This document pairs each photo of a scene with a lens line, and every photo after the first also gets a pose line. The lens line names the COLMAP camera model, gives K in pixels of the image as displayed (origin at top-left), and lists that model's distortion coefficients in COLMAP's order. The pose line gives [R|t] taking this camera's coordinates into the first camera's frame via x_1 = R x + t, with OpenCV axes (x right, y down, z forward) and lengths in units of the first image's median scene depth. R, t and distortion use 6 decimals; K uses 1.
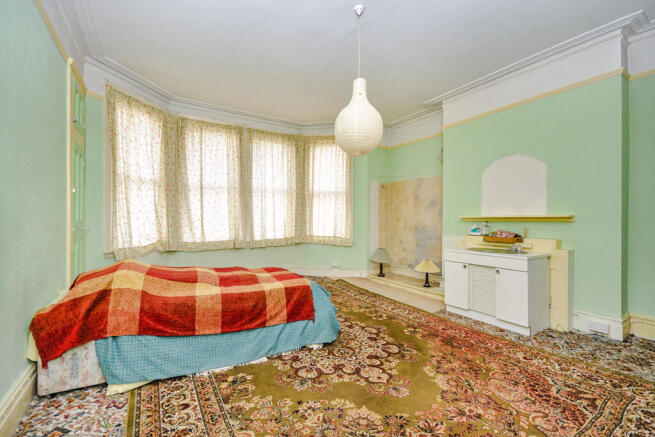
lens RADIAL K [[288.3, 0, 333.9], [0, 288.3, 219.6], [0, 0, 1]] dist [0.001003, -0.000472]
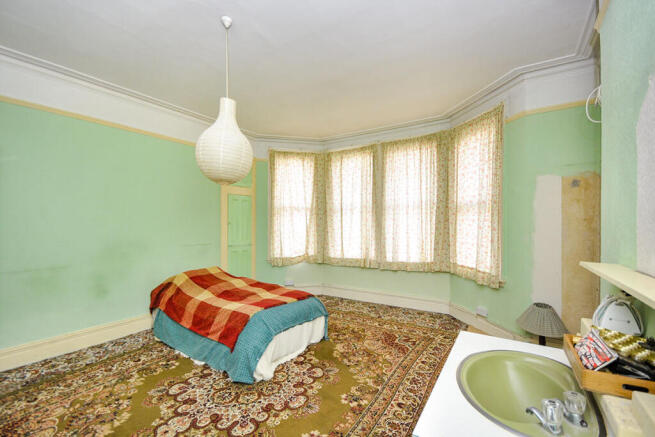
lens RADIAL K [[288.3, 0, 329.6], [0, 288.3, 222.6], [0, 0, 1]] dist [0.001003, -0.000472]
pose [[0.418999, -0.009832, -0.907933, 0.622637], [0.000982, 0.999946, -0.010375, -0.055635], [0.907986, 0.003455, 0.418986, 0.555363]]
